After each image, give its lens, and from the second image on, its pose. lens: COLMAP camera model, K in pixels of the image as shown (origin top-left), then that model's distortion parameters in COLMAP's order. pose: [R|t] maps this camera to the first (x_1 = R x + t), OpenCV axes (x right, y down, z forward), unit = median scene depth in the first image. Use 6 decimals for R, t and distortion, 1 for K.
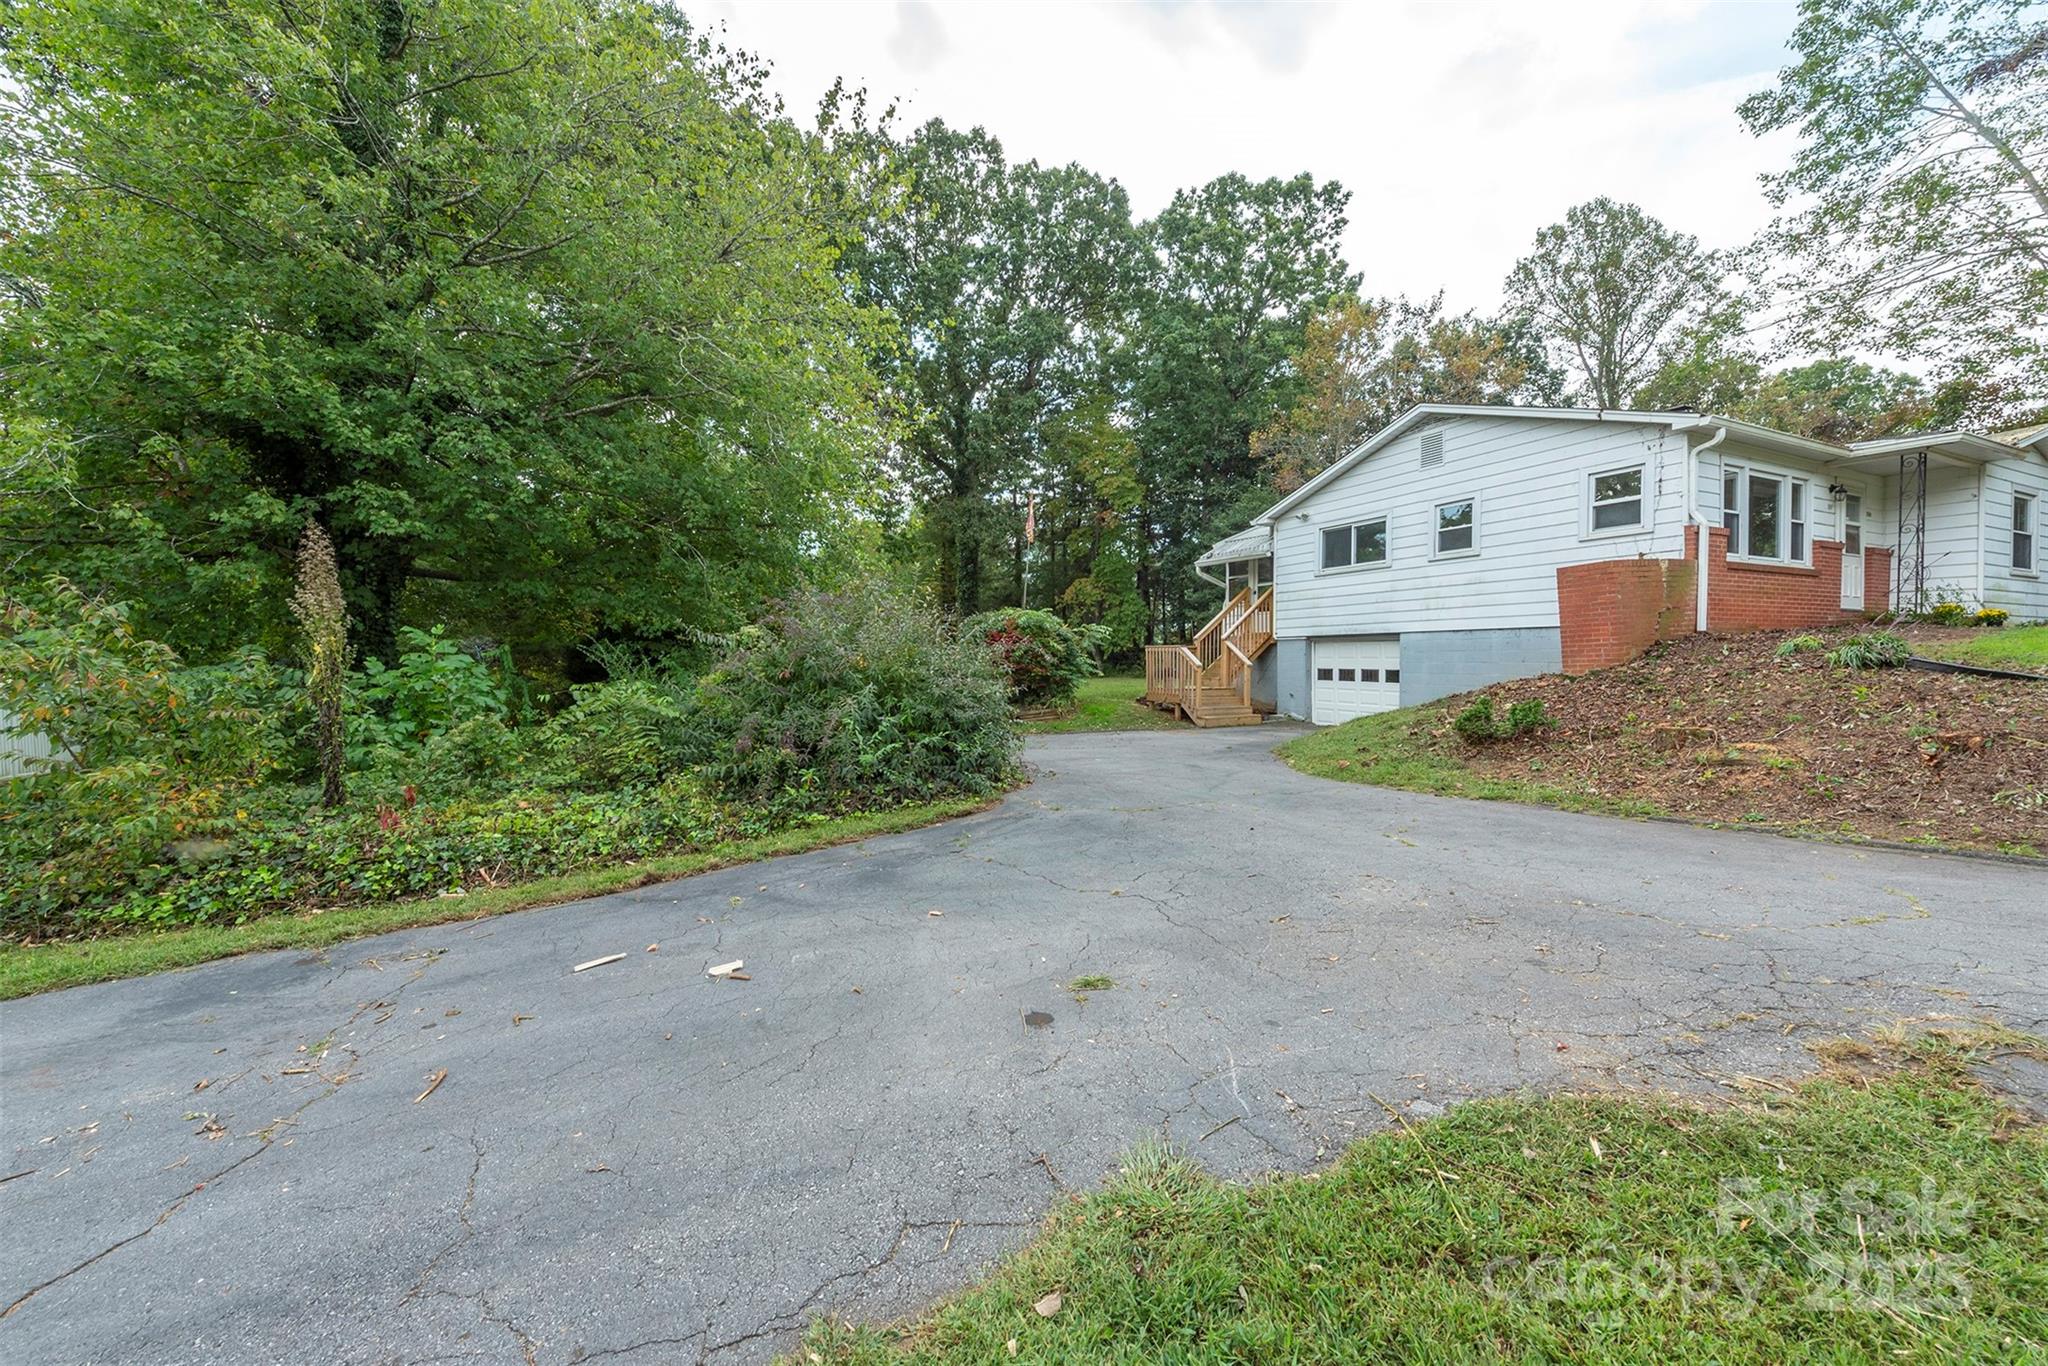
lens RADIAL K [[807.0, 0, 1036.0], [0, 807.0, 709.9], [0, 0, 1]] dist [0.000186, -0.000038]
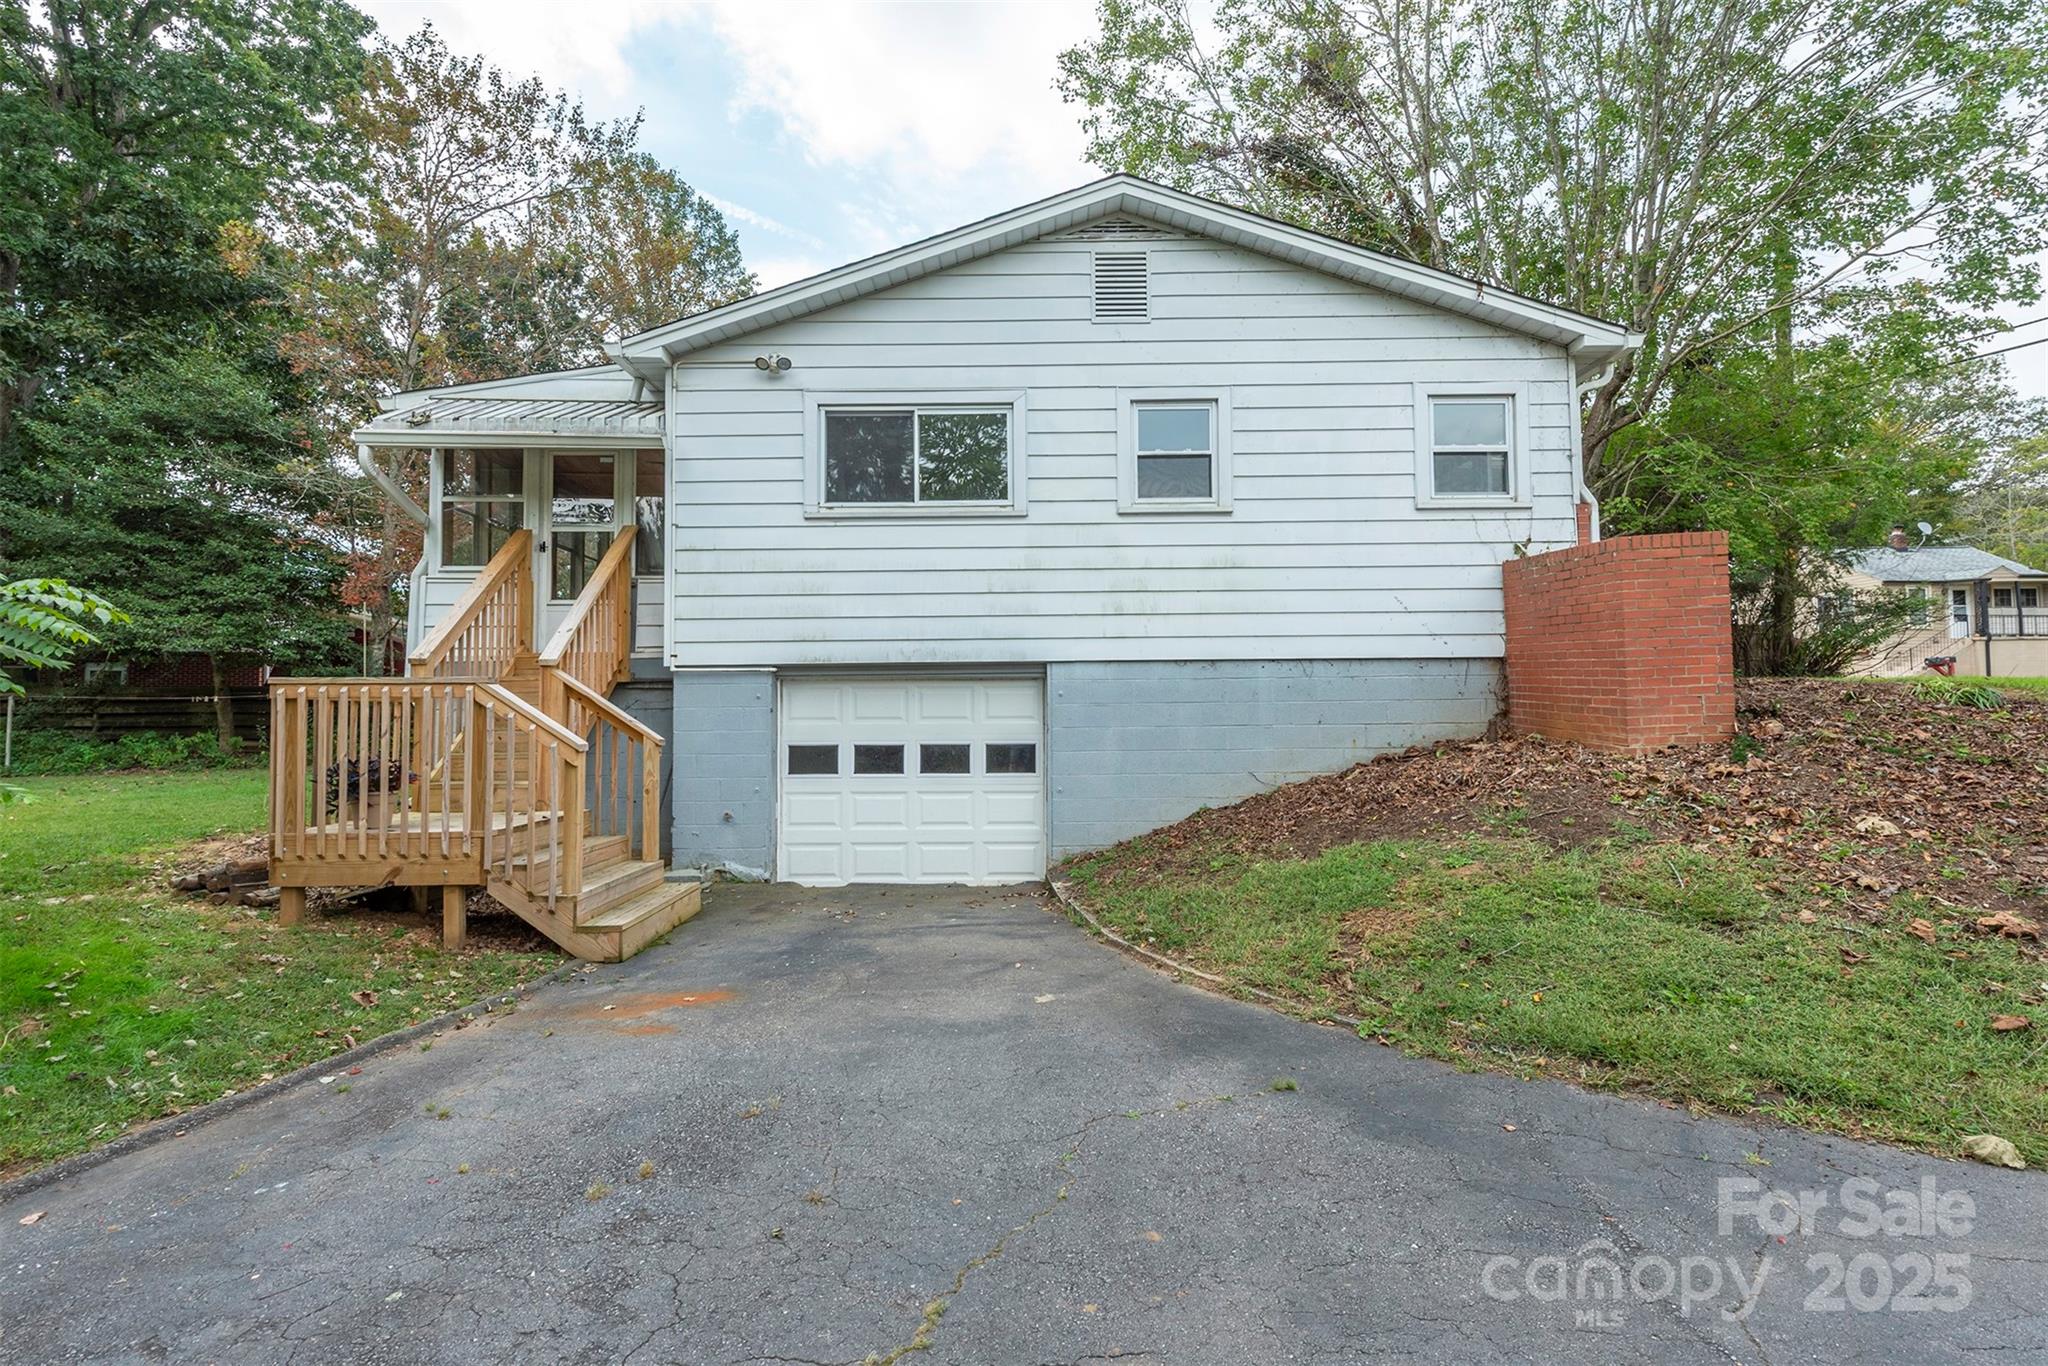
lens RADIAL K [[991.7, 0, 1024.0], [0, 991.7, 683.0], [0, 0, 1]] dist [0.002236, 0.000096]
pose [[0.440198, 0.026204, 0.897518, -0.052123], [0.064426, 0.996076, -0.060681, -0.047885], [-0.895586, 0.084535, 0.436783, 0.721541]]
